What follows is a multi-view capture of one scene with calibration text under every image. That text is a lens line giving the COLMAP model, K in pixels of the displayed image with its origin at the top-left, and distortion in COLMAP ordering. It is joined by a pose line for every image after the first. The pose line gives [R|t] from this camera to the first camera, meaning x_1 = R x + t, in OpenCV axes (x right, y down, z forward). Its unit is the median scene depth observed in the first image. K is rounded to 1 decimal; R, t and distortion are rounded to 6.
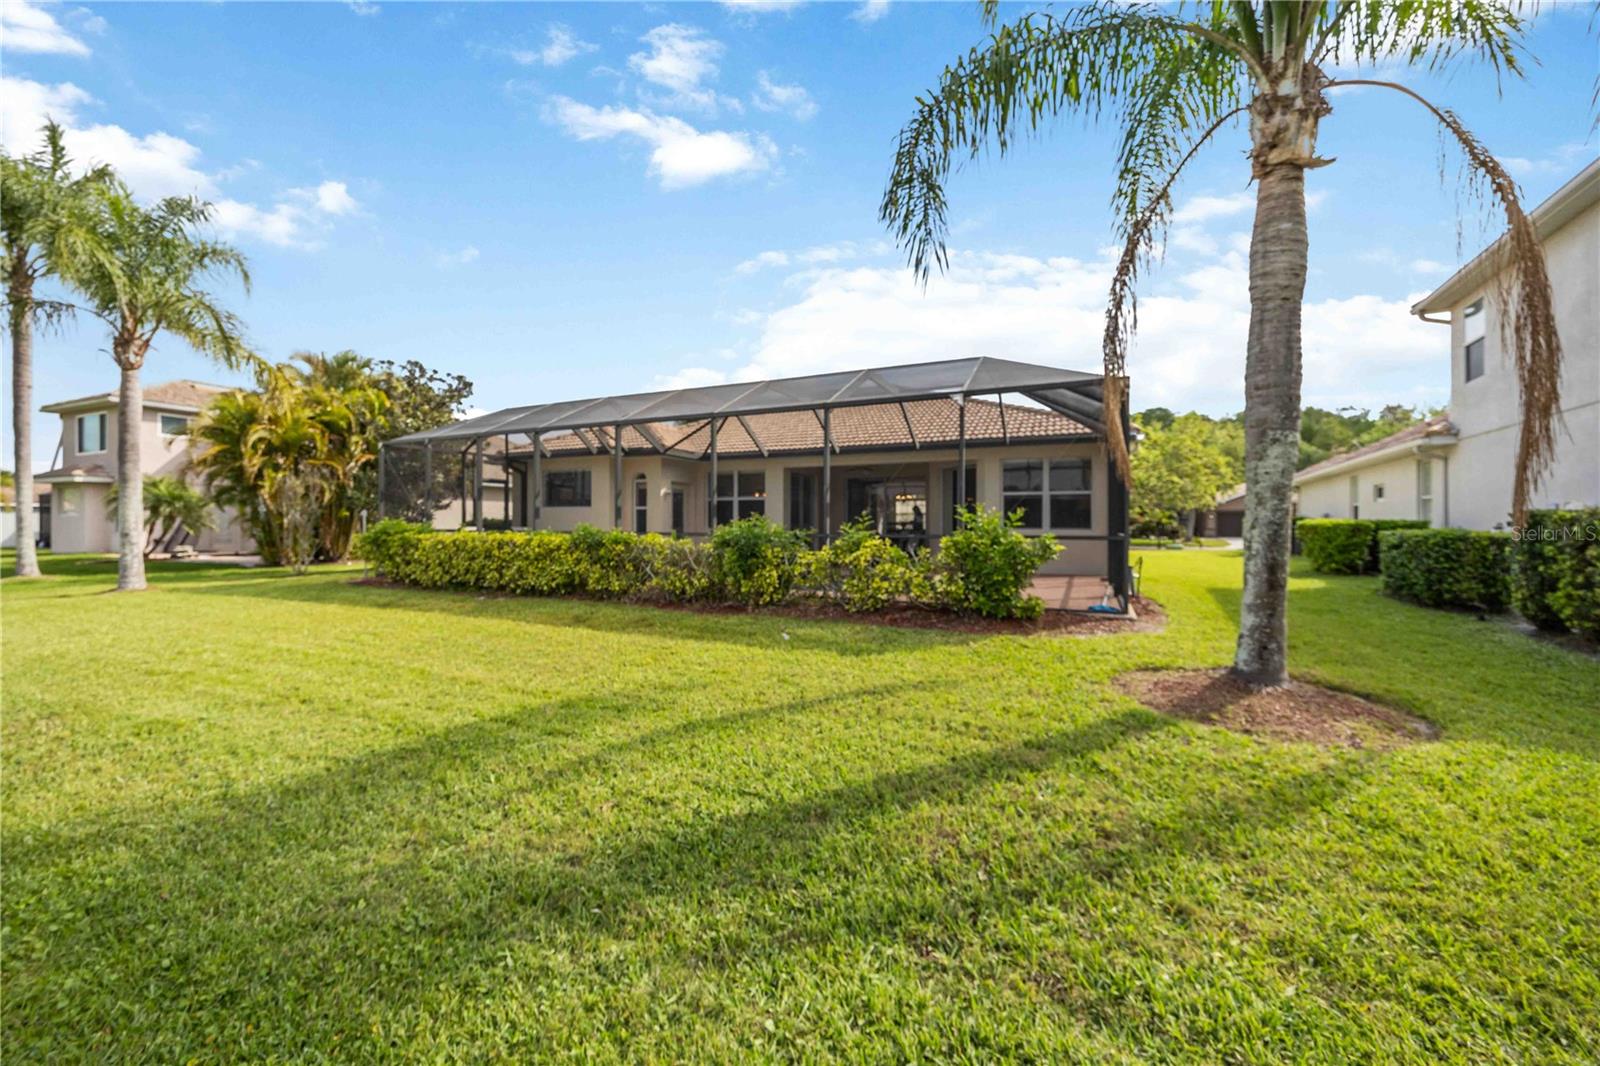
lens RADIAL K [[615.0, 0, 800.0], [0, 615.0, 525.5], [0, 0, 1]] dist [0.002026, -0.000852]
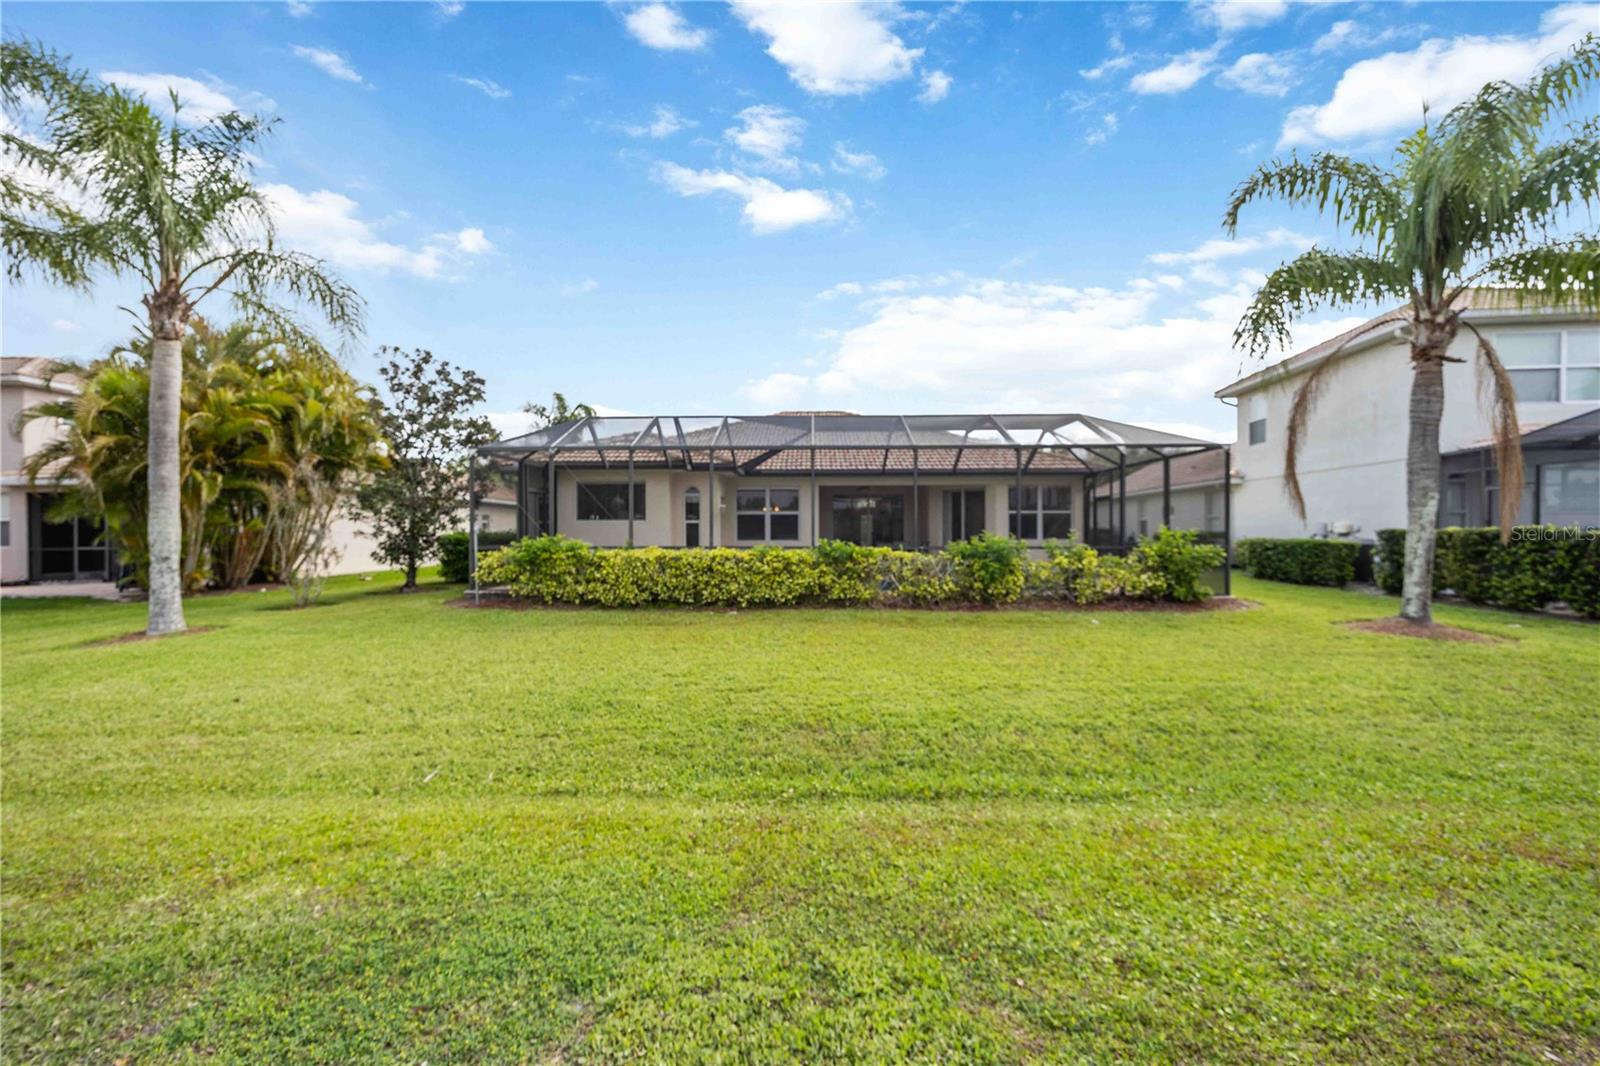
lens RADIAL K [[615.0, 0, 805.4], [0, 615.0, 535.5], [0, 0, 1]] dist [0.002026, -0.000852]
pose [[0.916930, -0.006610, 0.398994, -0.711048], [0.005305, 0.999976, 0.004376, -0.013164], [-0.399013, -0.001896, 0.916943, -0.000532]]
